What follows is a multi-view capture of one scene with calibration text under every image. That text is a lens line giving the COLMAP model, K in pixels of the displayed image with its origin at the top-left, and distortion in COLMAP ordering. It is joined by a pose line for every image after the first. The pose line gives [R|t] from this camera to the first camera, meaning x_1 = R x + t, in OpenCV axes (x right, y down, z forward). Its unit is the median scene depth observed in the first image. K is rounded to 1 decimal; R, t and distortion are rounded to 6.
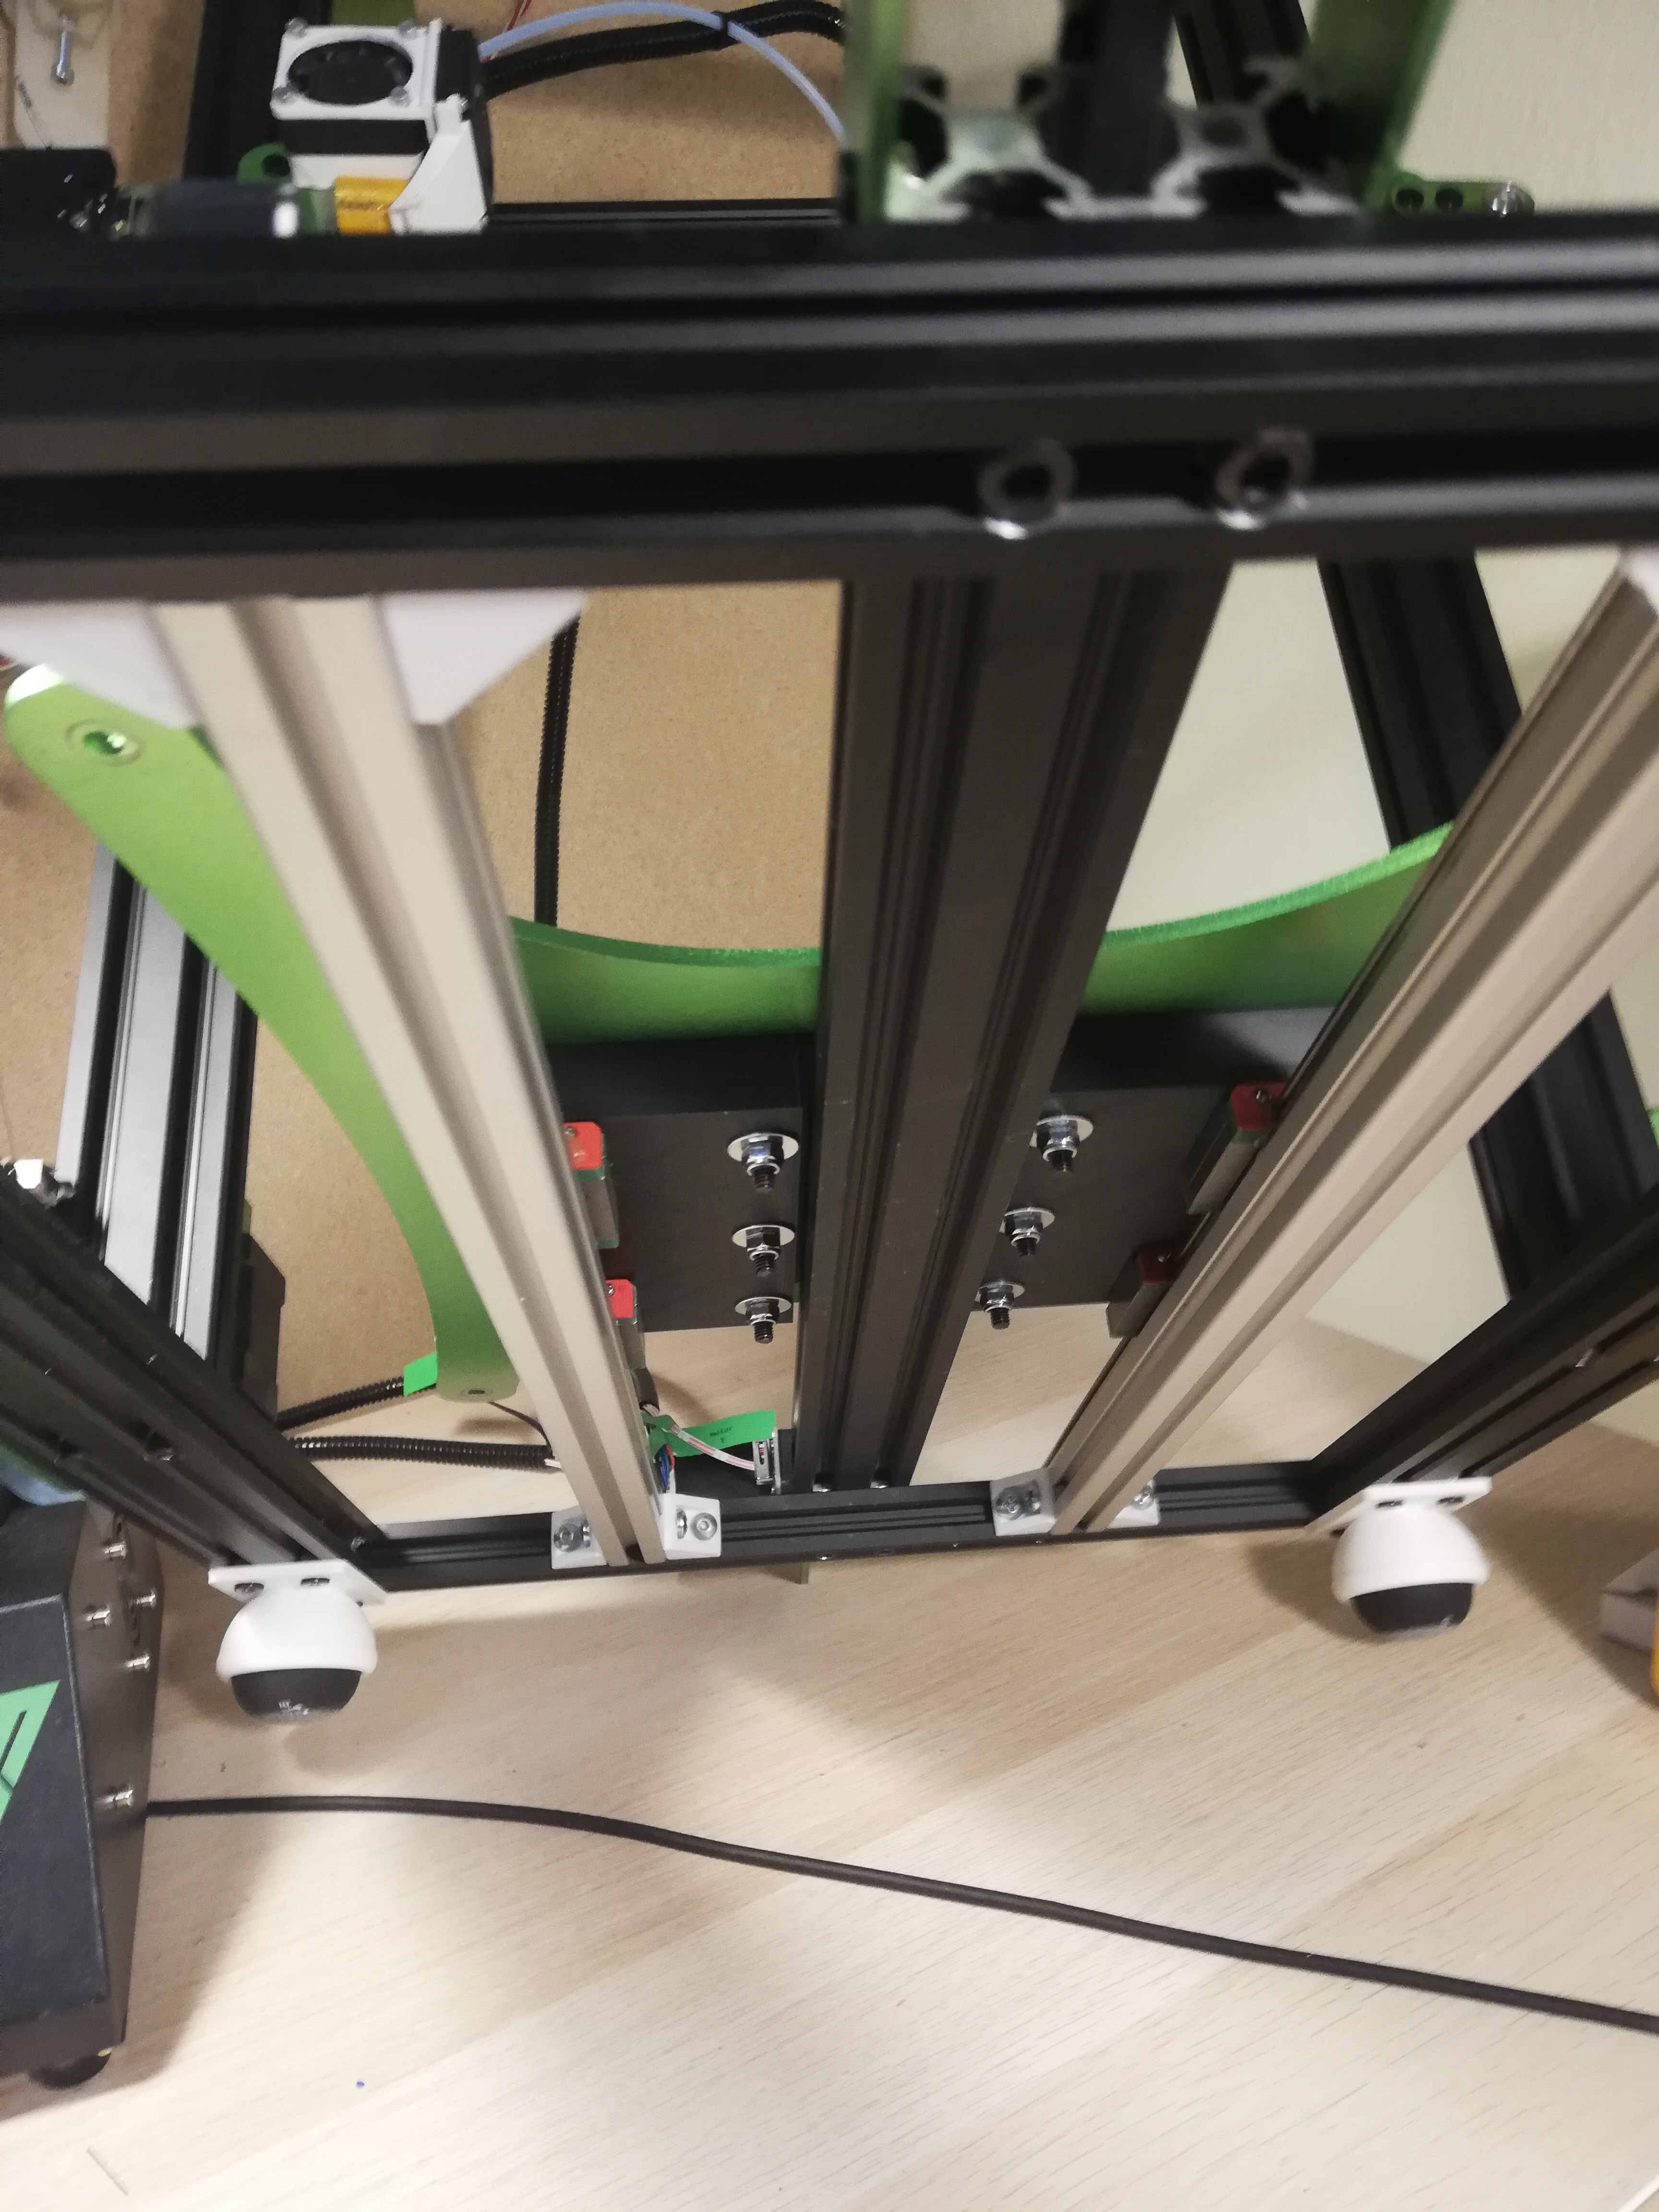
lens RADIAL K [[1711.6, 0, 821.0], [0, 1711.6, 1094.4], [0, 0, 1]] dist [0.026339, -0.067143]
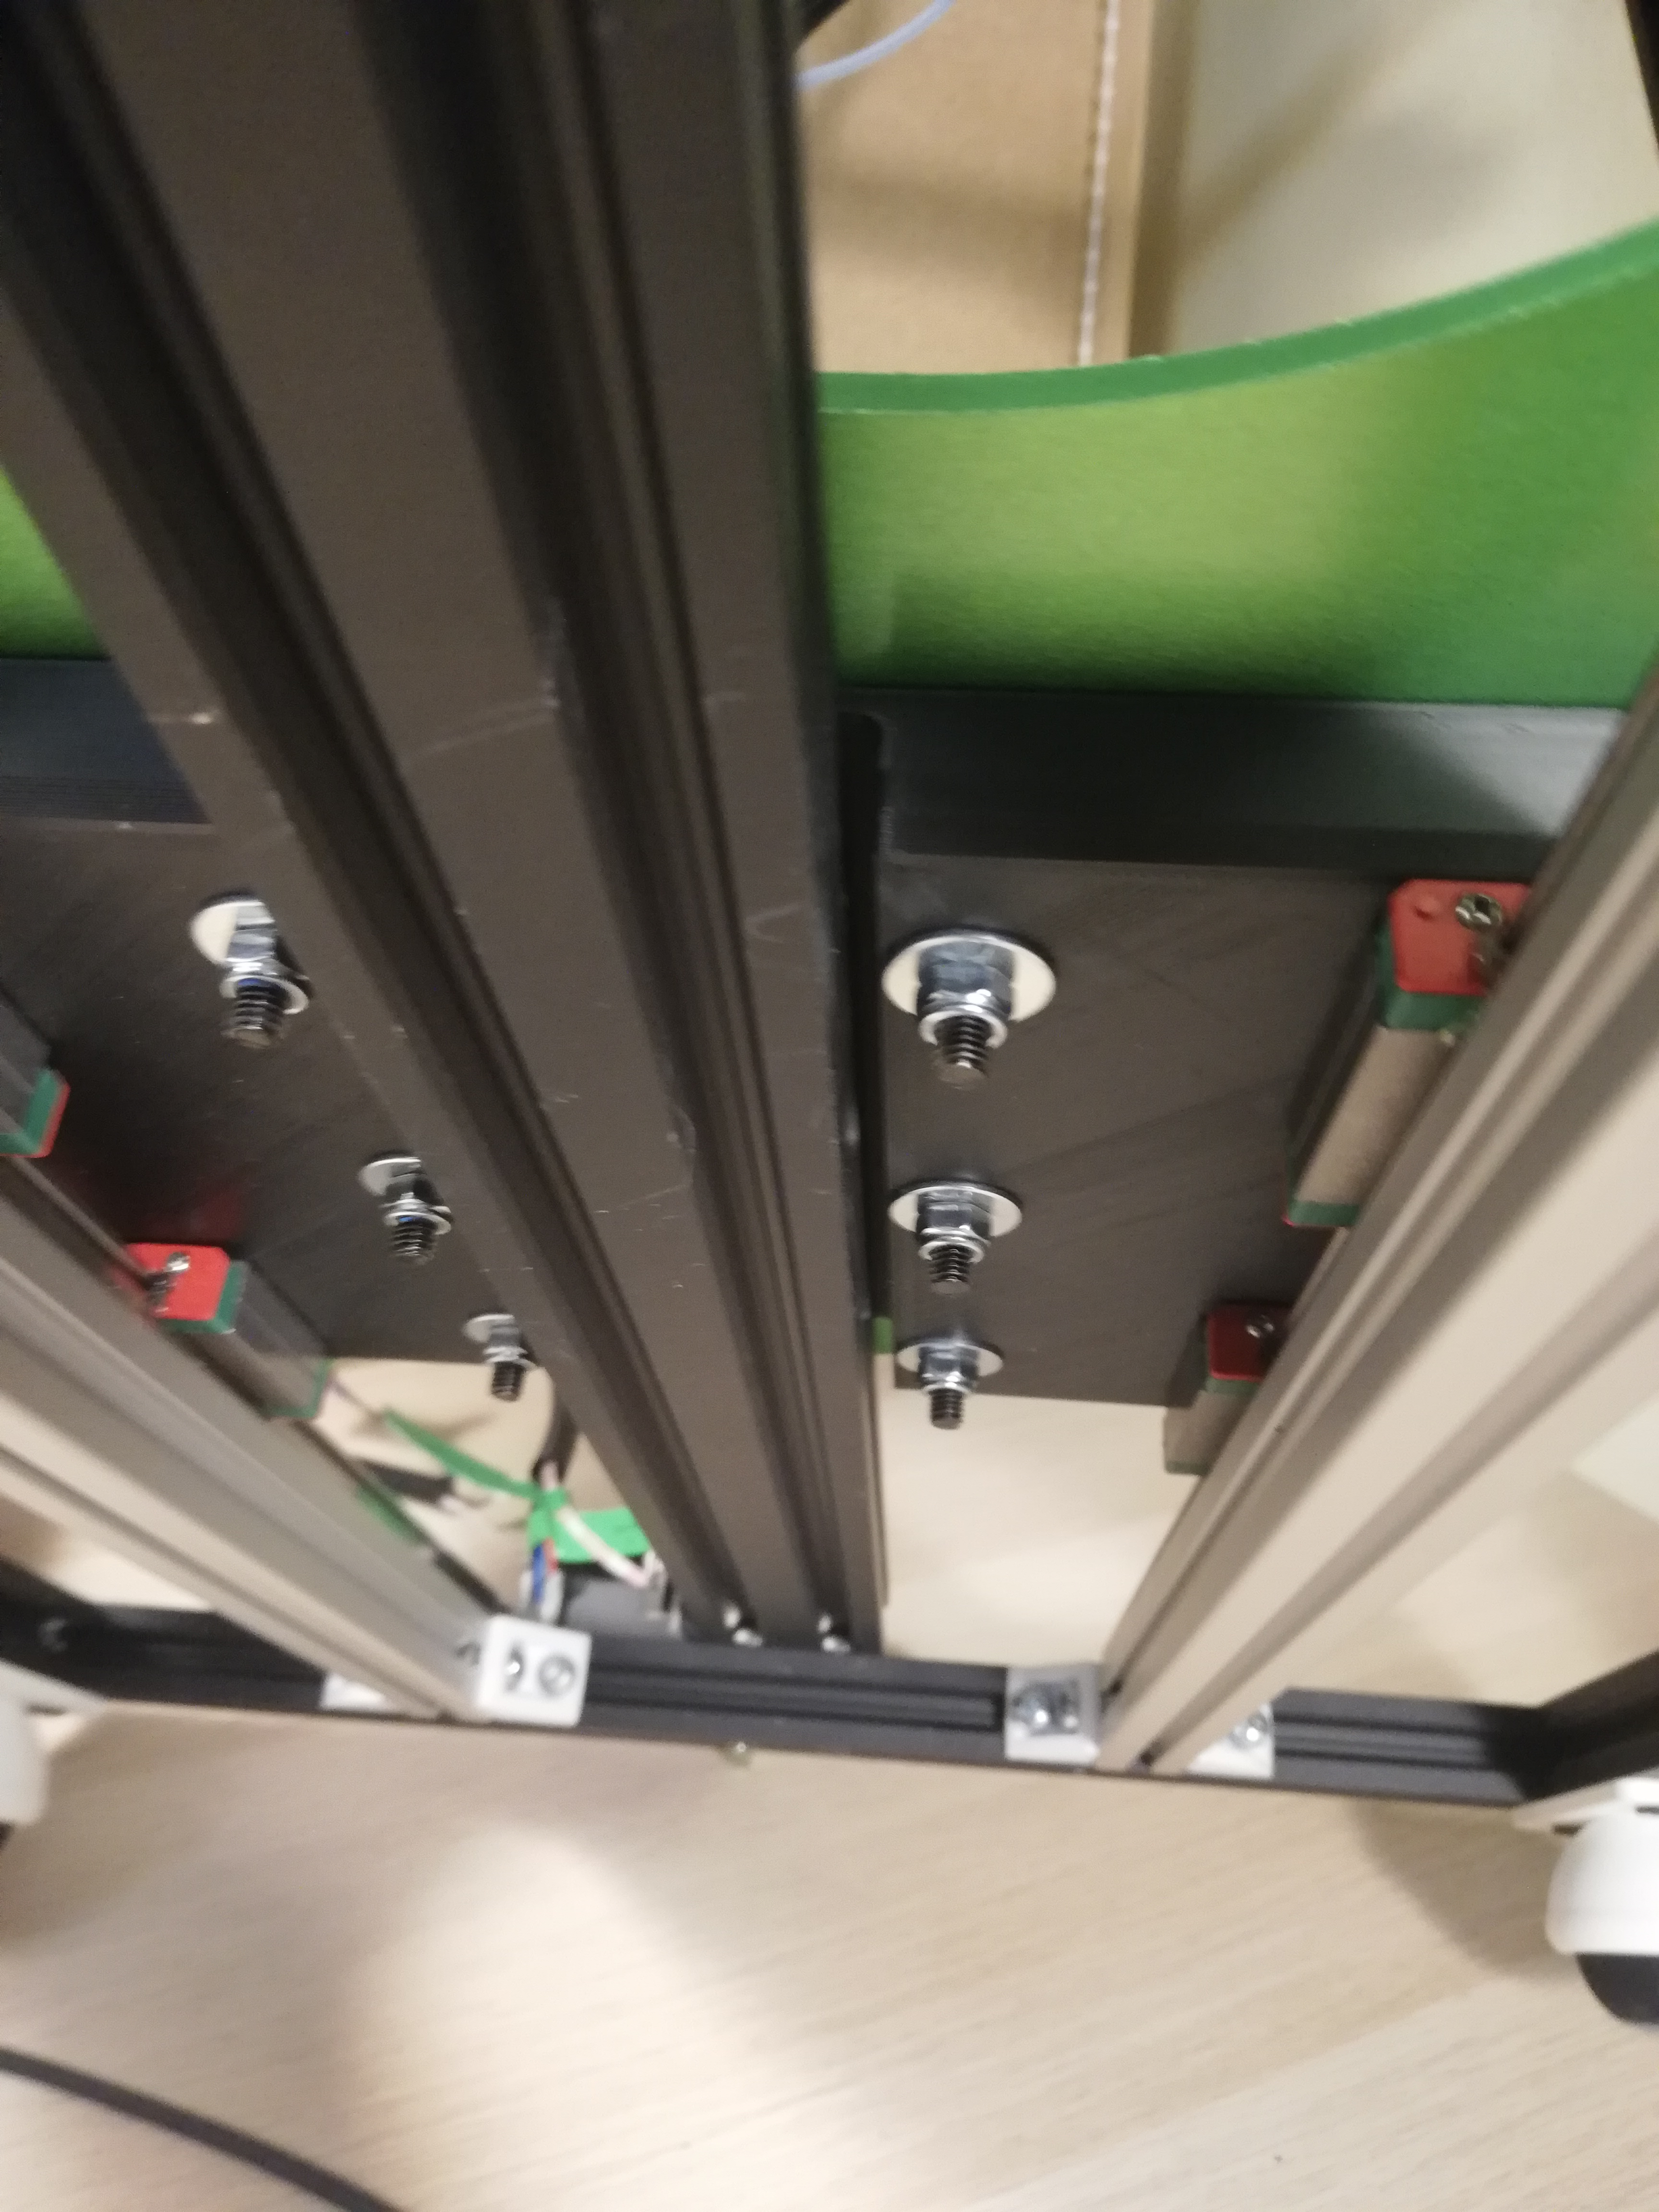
lens RADIAL K [[1711.6, 0, 833.0], [0, 1711.6, 1122.0], [0, 0, 1]] dist [0.026339, -0.067143]
pose [[0.984952, 0.102859, -0.138887, 0.106767], [-0.106430, 0.994148, -0.018519, 0.043500], [0.136170, 0.033022, 0.990135, 0.365138]]
